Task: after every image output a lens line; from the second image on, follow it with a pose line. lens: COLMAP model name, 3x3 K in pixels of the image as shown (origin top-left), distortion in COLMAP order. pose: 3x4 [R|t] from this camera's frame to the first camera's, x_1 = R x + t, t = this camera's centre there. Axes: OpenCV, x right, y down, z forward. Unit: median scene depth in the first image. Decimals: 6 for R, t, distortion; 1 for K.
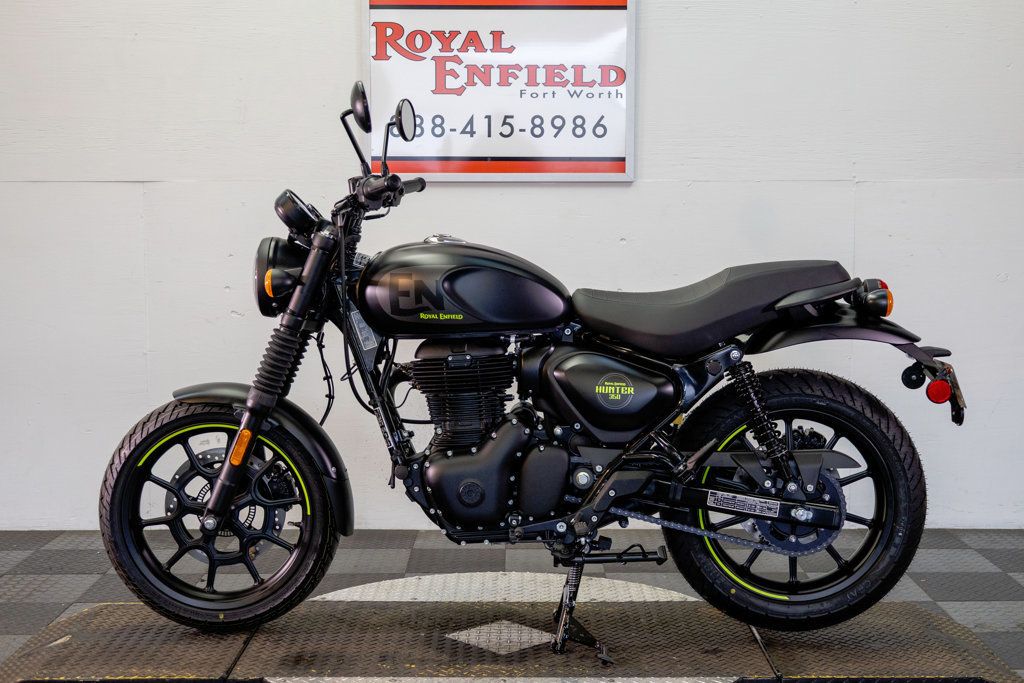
lens RADIAL K [[1427.5, 0, 513.7], [0, 1427.5, 334.2], [0, 0, 1]] dist [0.009827, -0.046108]
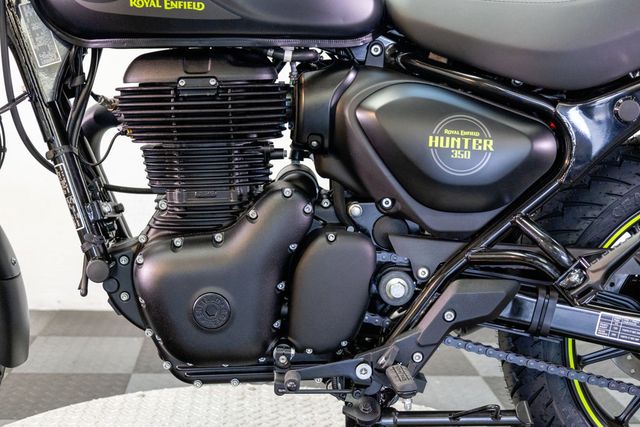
lens RADIAL K [[891.2, 0, 320.0], [0, 891.2, 213.5], [0, 0, 1]] dist [-0.000307, 0.027279]
pose [[0.995914, 0.025525, 0.086627, -0.017871], [-0.031727, 0.996972, 0.070991, 0.042472], [-0.084553, -0.073450, 0.993708, 0.617470]]
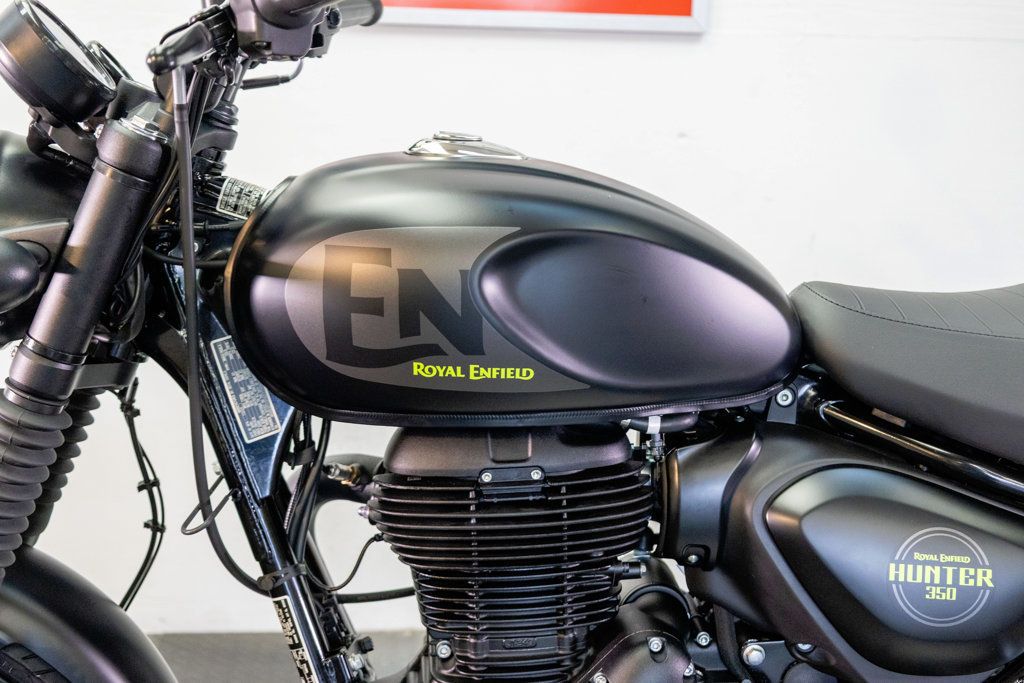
lens RADIAL K [[1426.0, 0, 512.0], [0, 1426.0, 341.5], [0, 0, 1]] dist [-0.000307, 0.027279]
pose [[0.994125, 0.008470, 0.107908, -0.076929], [-0.018318, 0.995719, 0.090601, -0.050527], [-0.106679, -0.092046, 0.990024, 0.633556]]
